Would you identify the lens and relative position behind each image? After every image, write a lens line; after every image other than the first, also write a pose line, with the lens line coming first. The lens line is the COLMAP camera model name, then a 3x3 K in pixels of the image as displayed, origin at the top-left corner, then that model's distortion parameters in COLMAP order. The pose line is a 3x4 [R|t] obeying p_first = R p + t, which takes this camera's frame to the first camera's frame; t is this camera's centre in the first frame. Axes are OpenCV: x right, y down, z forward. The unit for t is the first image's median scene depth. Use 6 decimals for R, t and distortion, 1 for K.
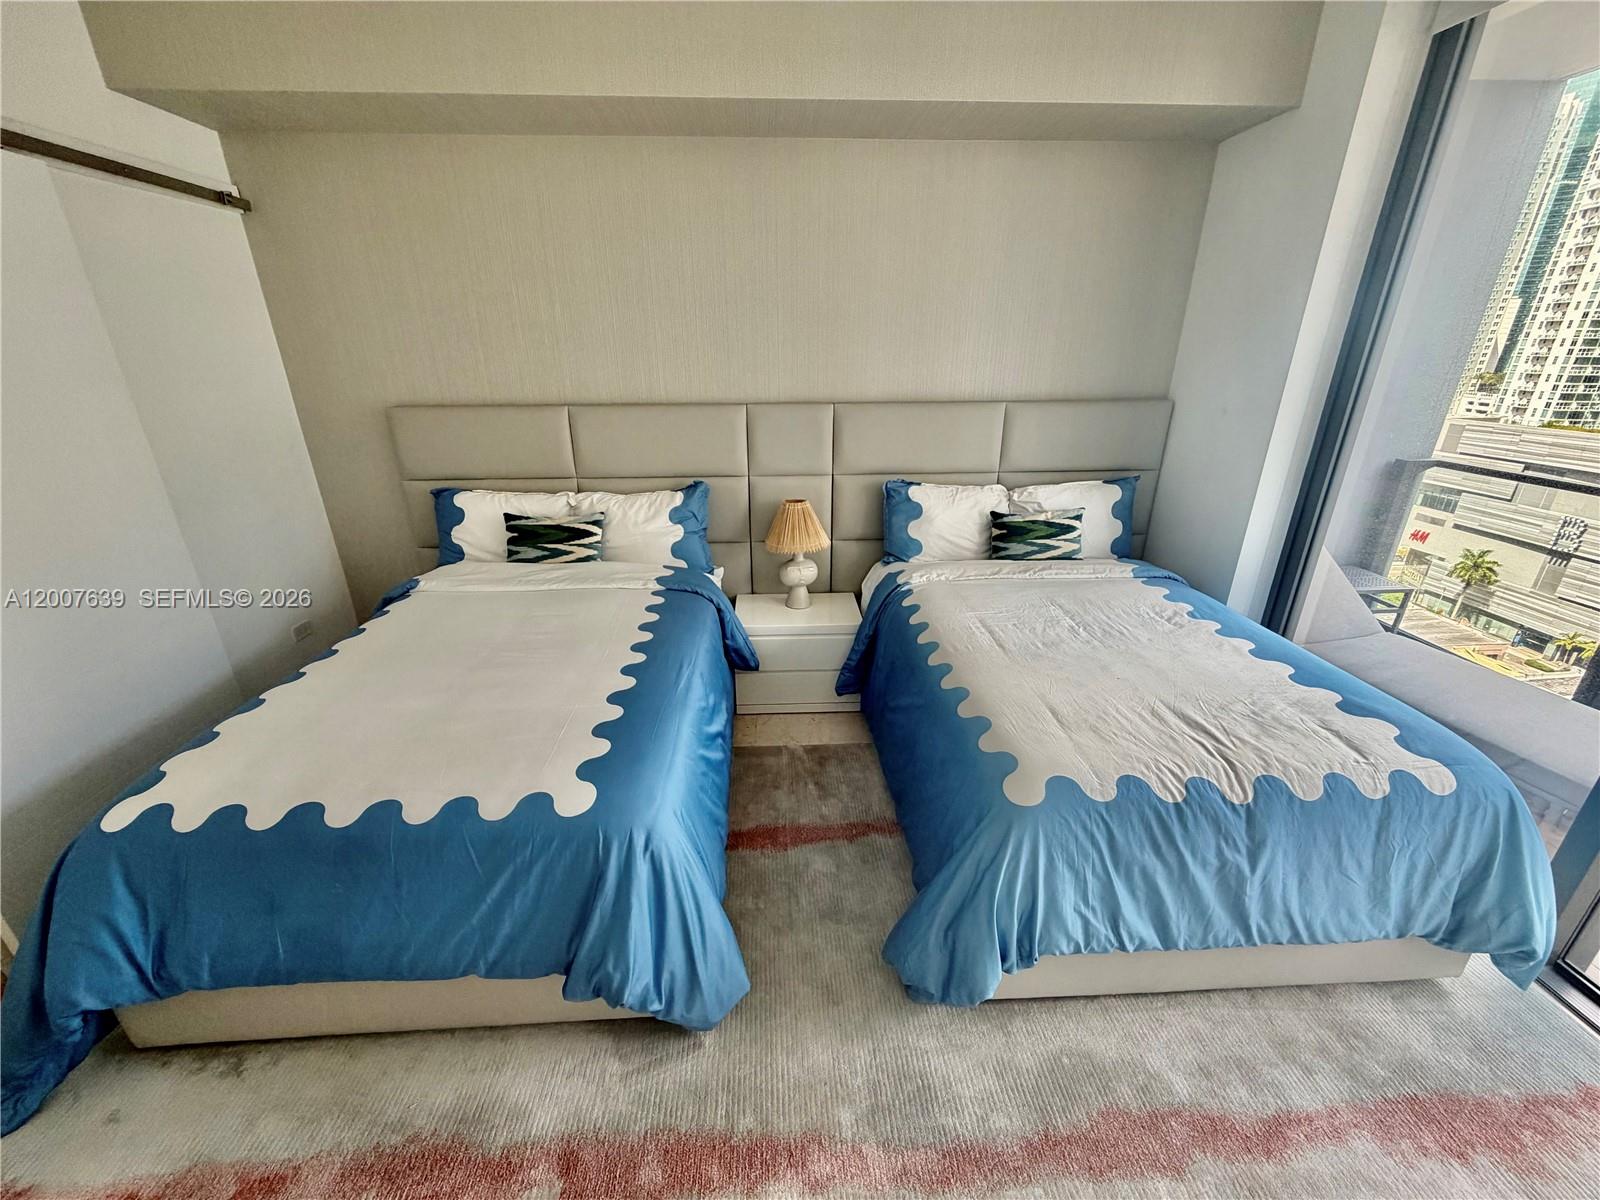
lens RADIAL K [[637.7, 0, 800.0], [0, 637.7, 600.0], [0, 0, 1]] dist [0.001235, -0.000195]
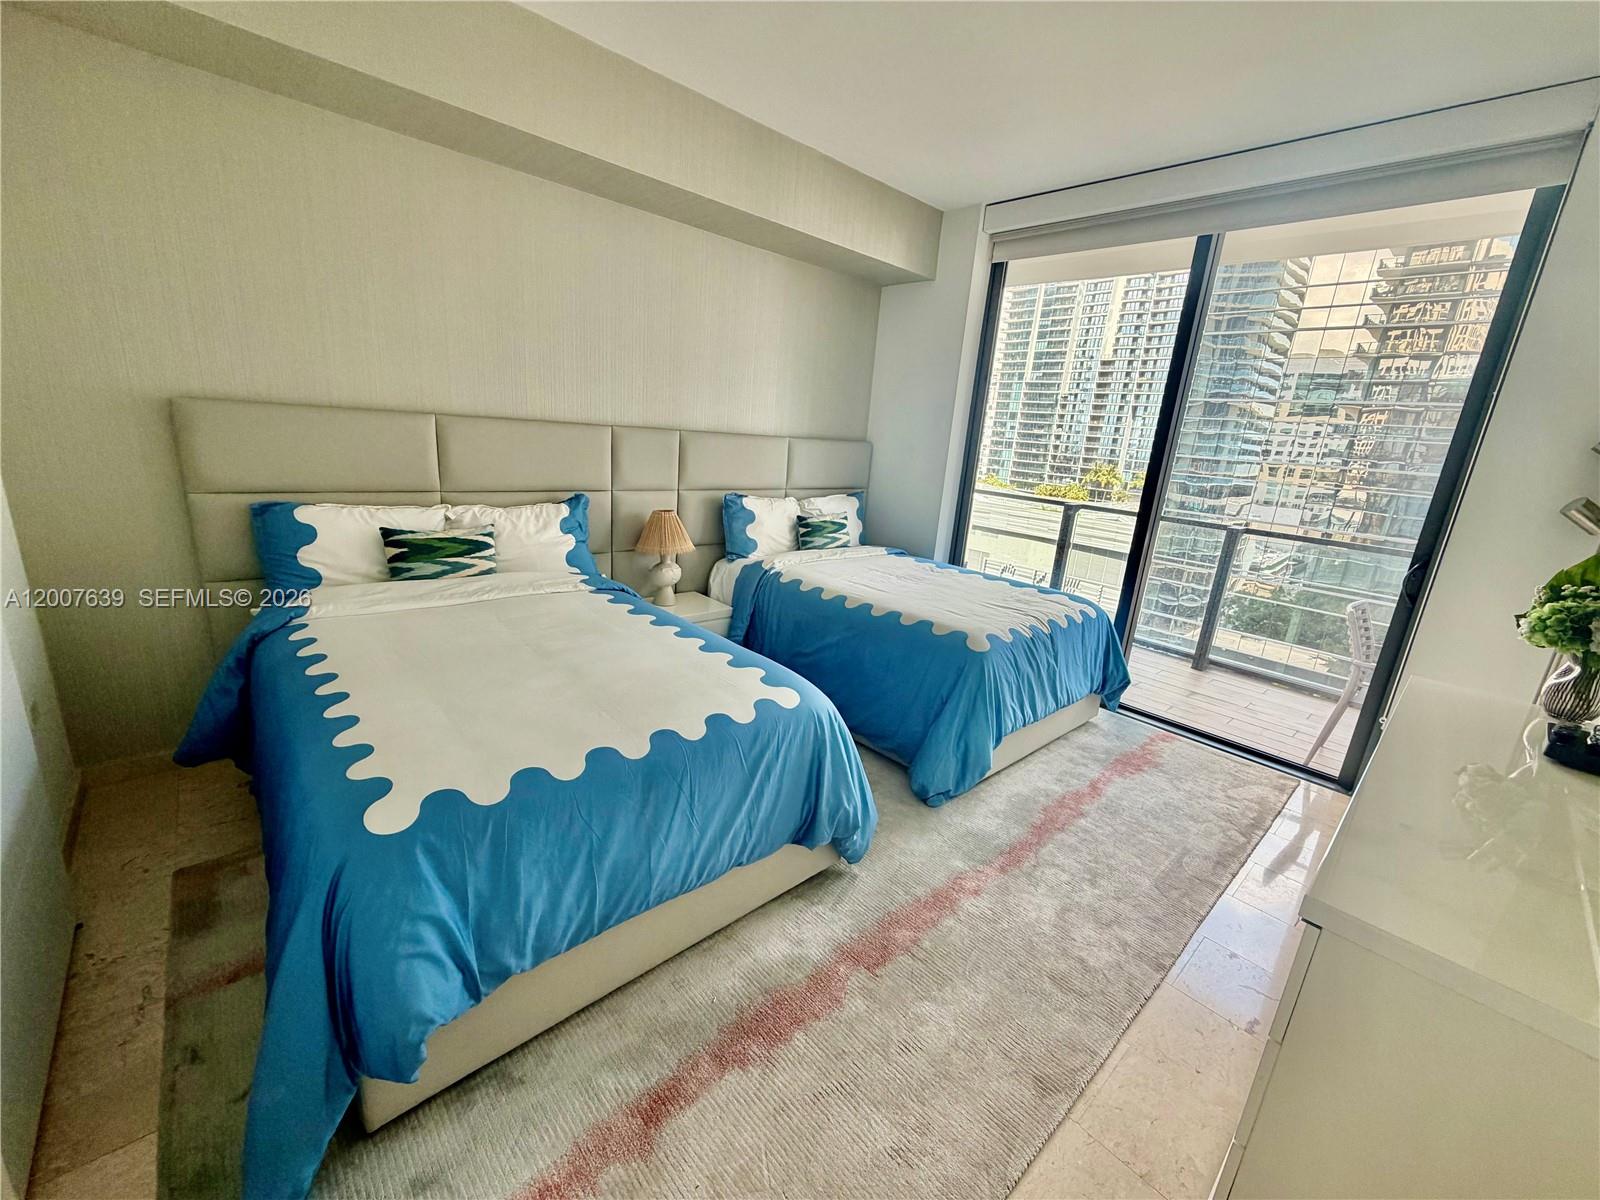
lens RADIAL K [[631.0, 0, 800.0], [0, 631.0, 600.0], [0, 0, 1]] dist [-0.000419, 0.000116]
pose [[0.769910, -0.106265, 0.629243, -0.578086], [0.161351, 0.986415, -0.030838, 0.082704], [-0.617418, 0.125272, 0.776597, -0.020728]]
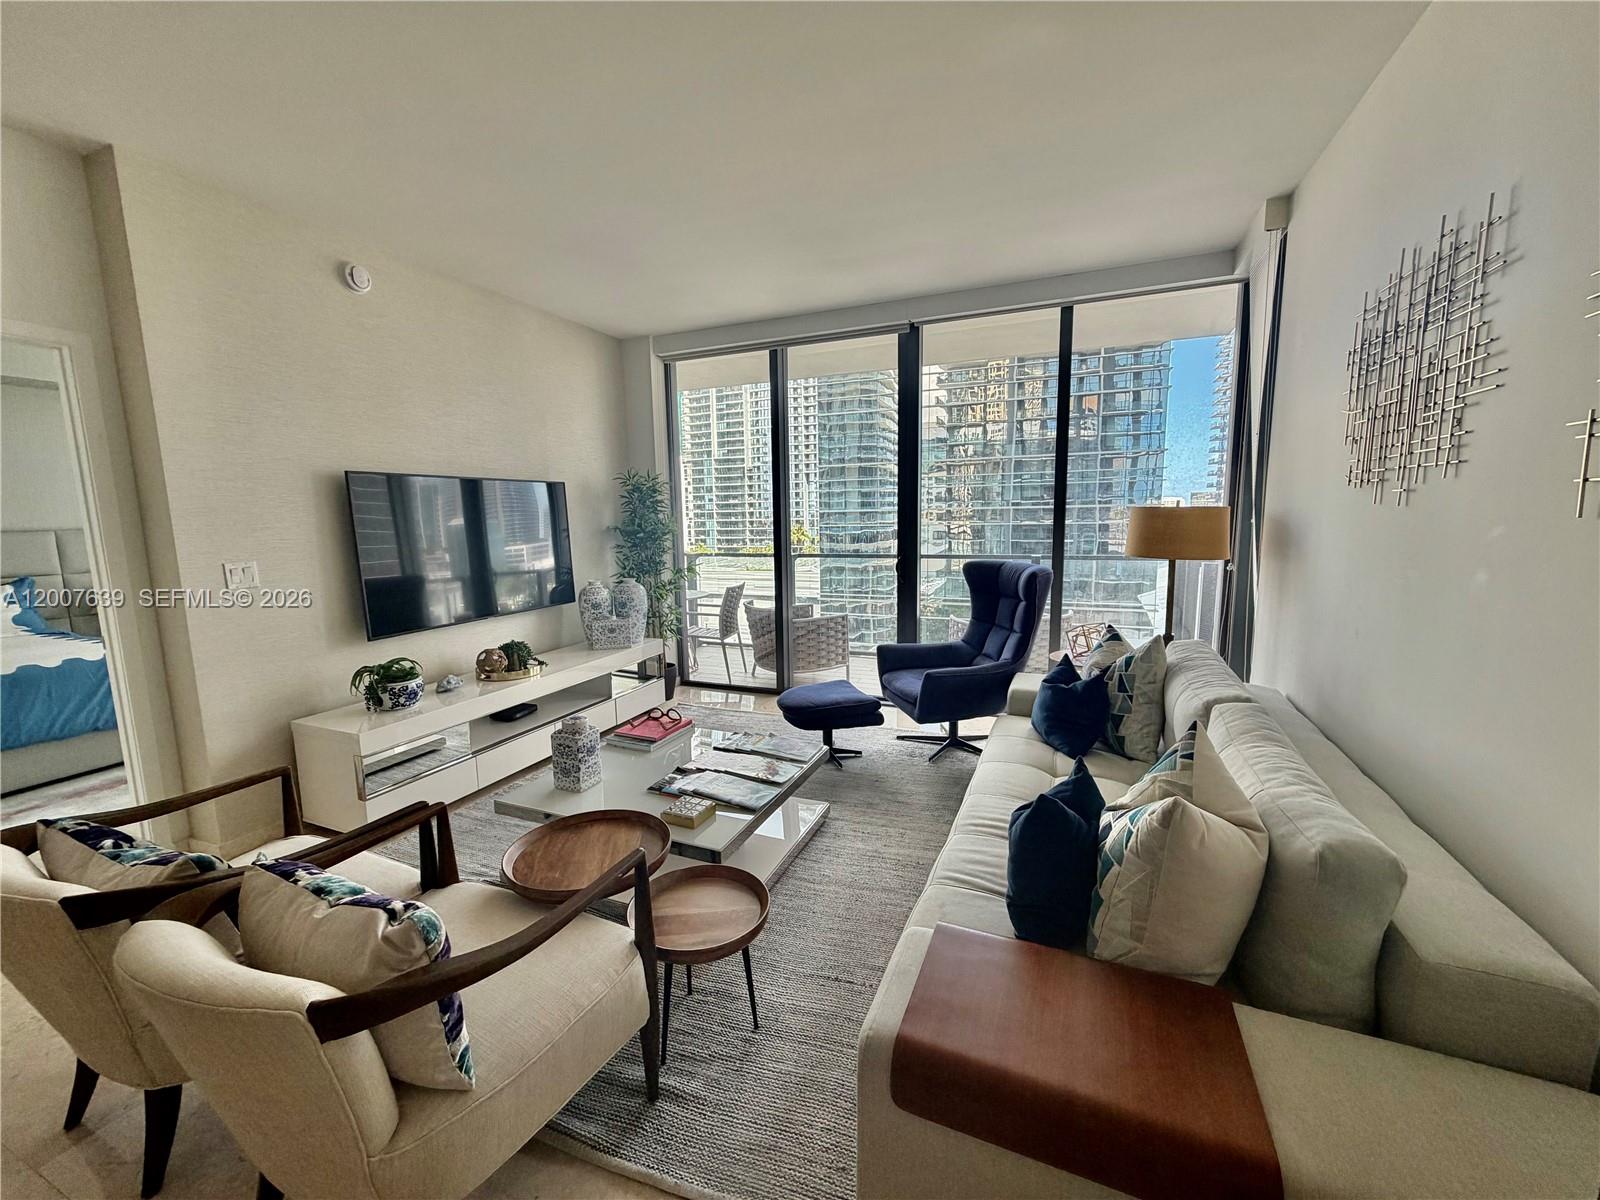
lens RADIAL K [[637.7, 0, 800.0], [0, 637.7, 600.0], [0, 0, 1]] dist [0.001235, -0.000195]
pose [[0.441415, -0.123224, 0.888802, -0.750485], [0.347542, 0.936690, -0.042740, 0.622993], [-0.827265, 0.327762, 0.456295, -1.338049]]
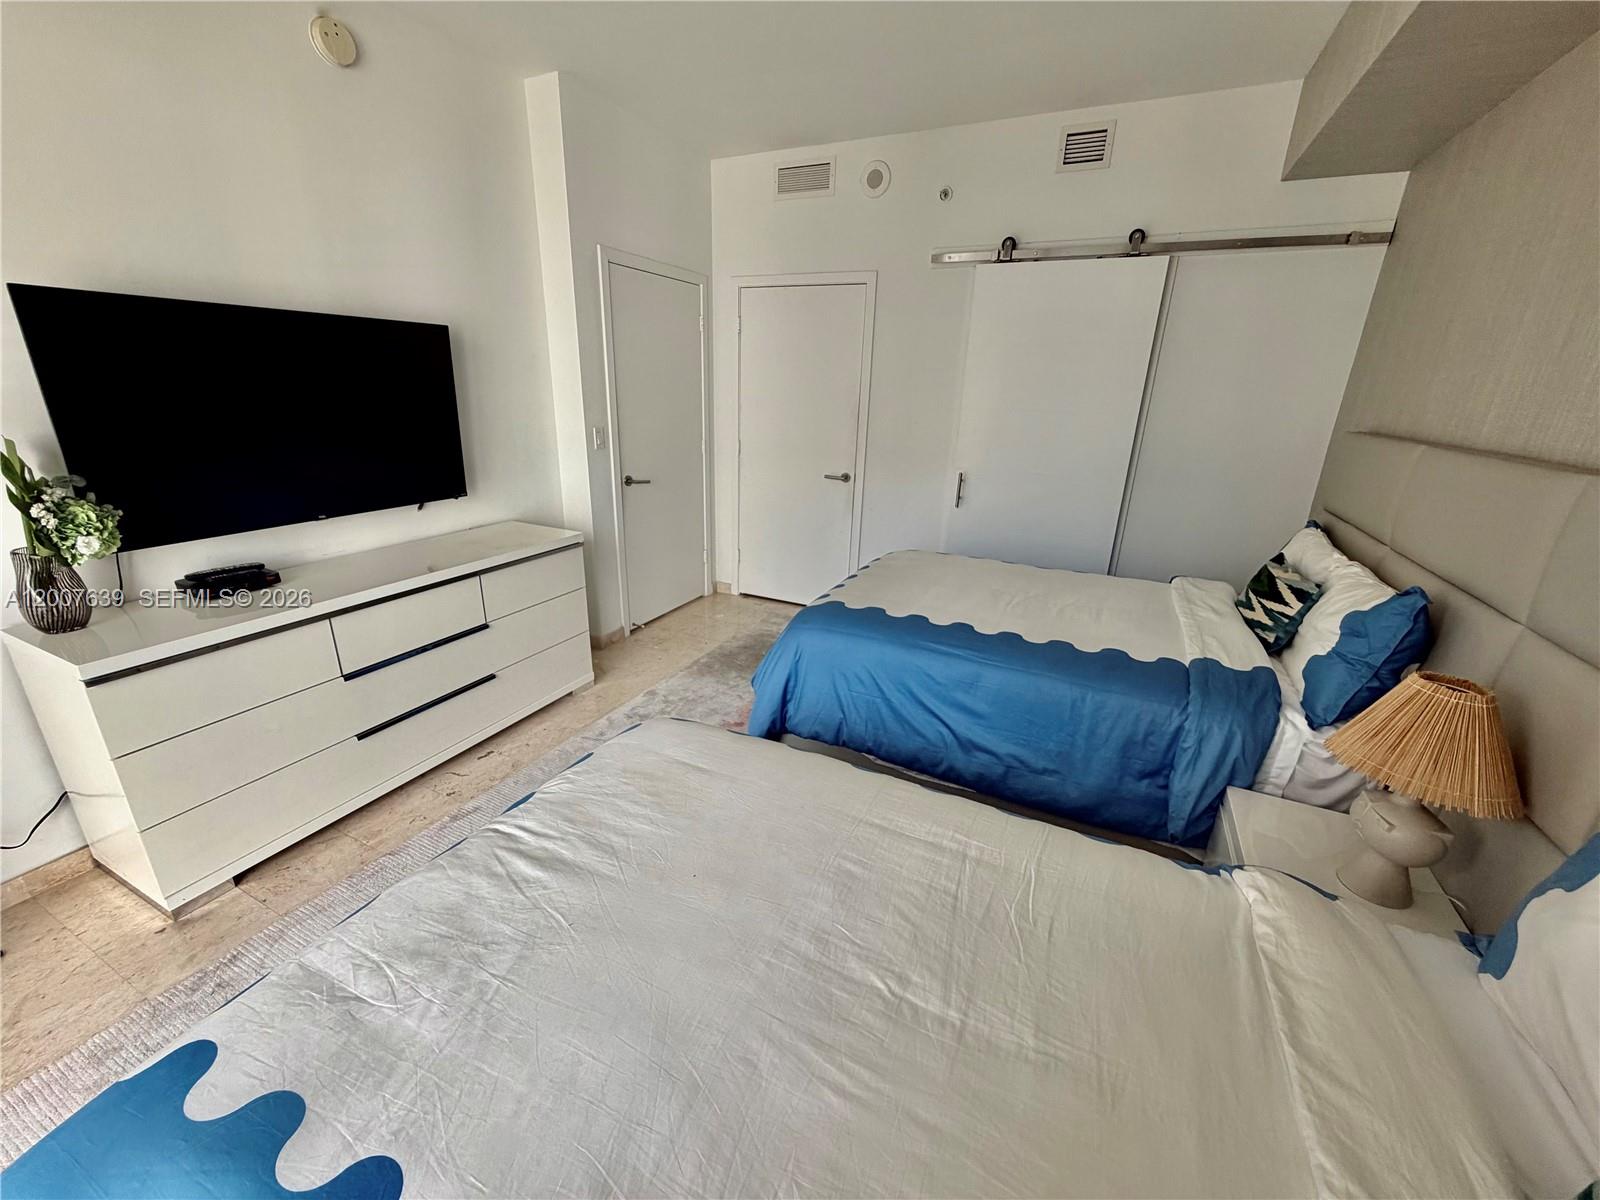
lens RADIAL K [[637.6, 0, 795.2], [0, 637.6, 600.3], [0, 0, 1]] dist [0.001204, -0.000219]
pose [[-0.481437, 0.274514, -0.832383, 0.592835], [-0.351025, 0.809809, 0.470097, -0.260441], [0.803119, 0.518509, -0.293510, 0.760723]]
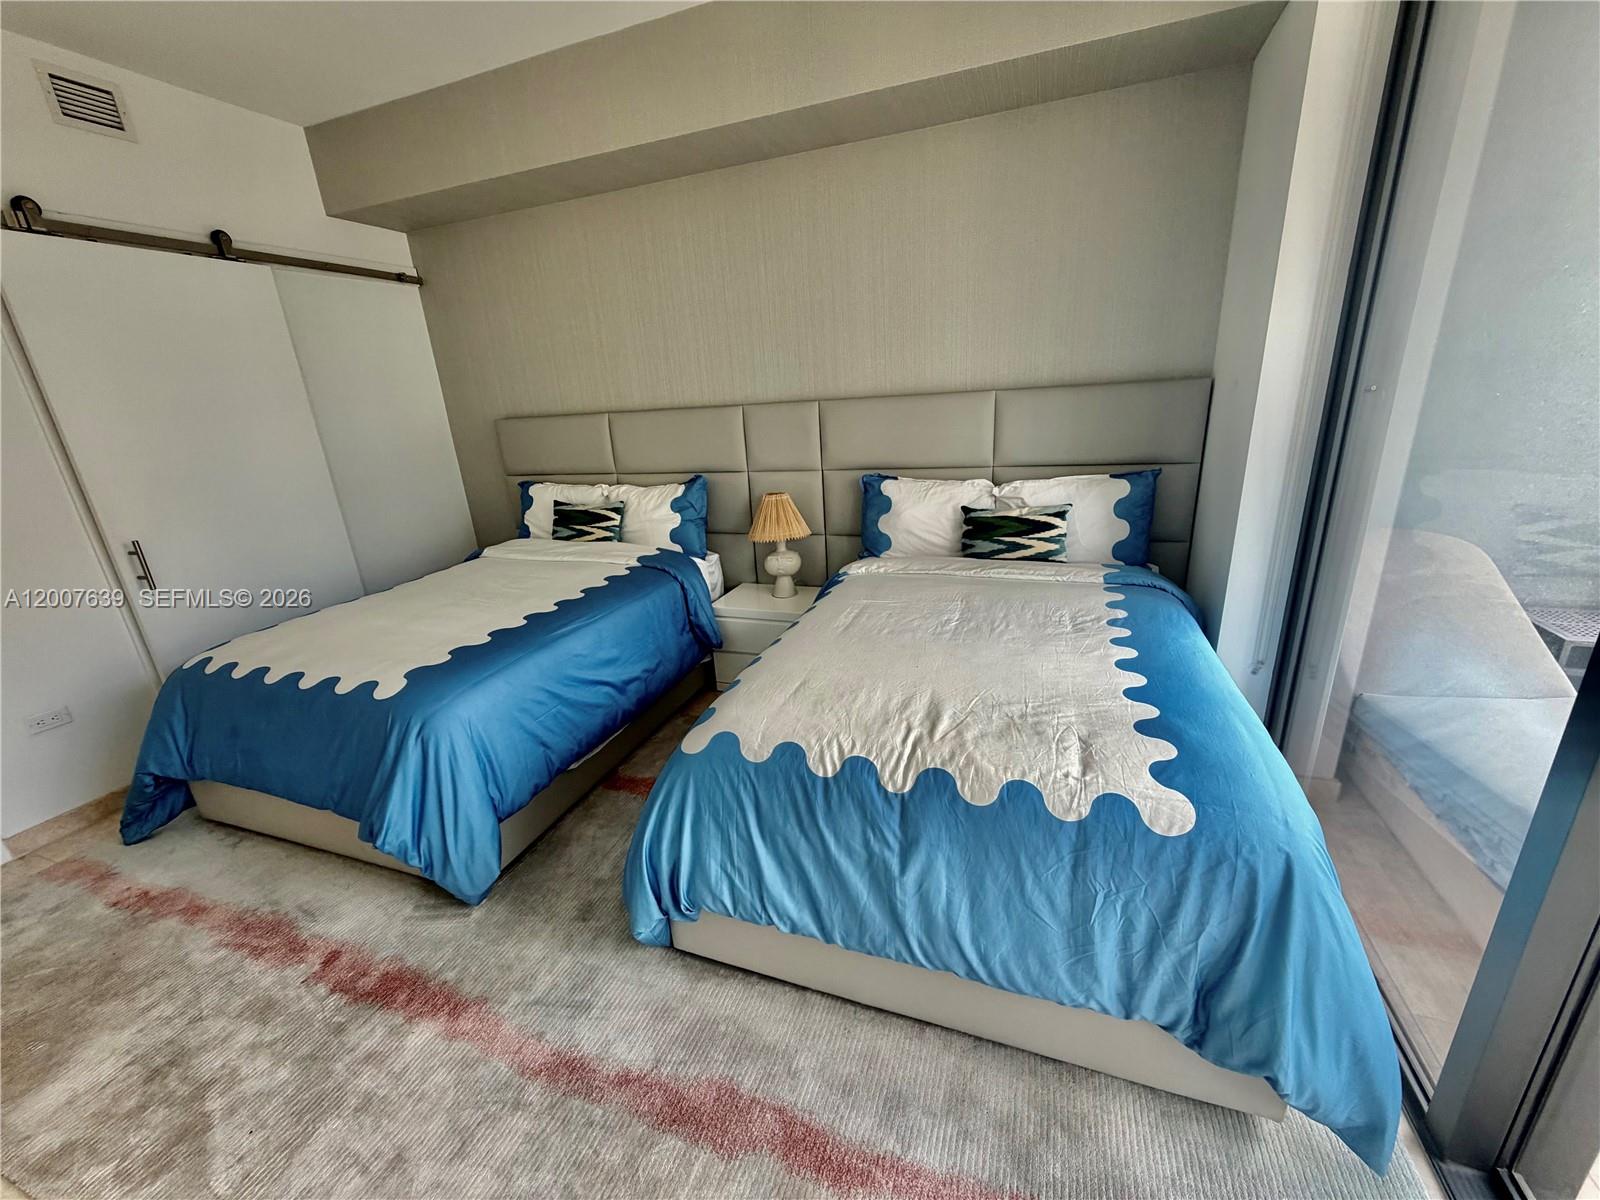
lens RADIAL K [[637.7, 0, 800.0], [0, 637.7, 600.0], [0, 0, 1]] dist [0.001235, -0.000195]
pose [[0.916285, 0.073829, -0.393665, 0.477457], [-0.091604, 0.995442, -0.026527, 0.046063], [0.389912, 0.060368, 0.918871, 0.059447]]
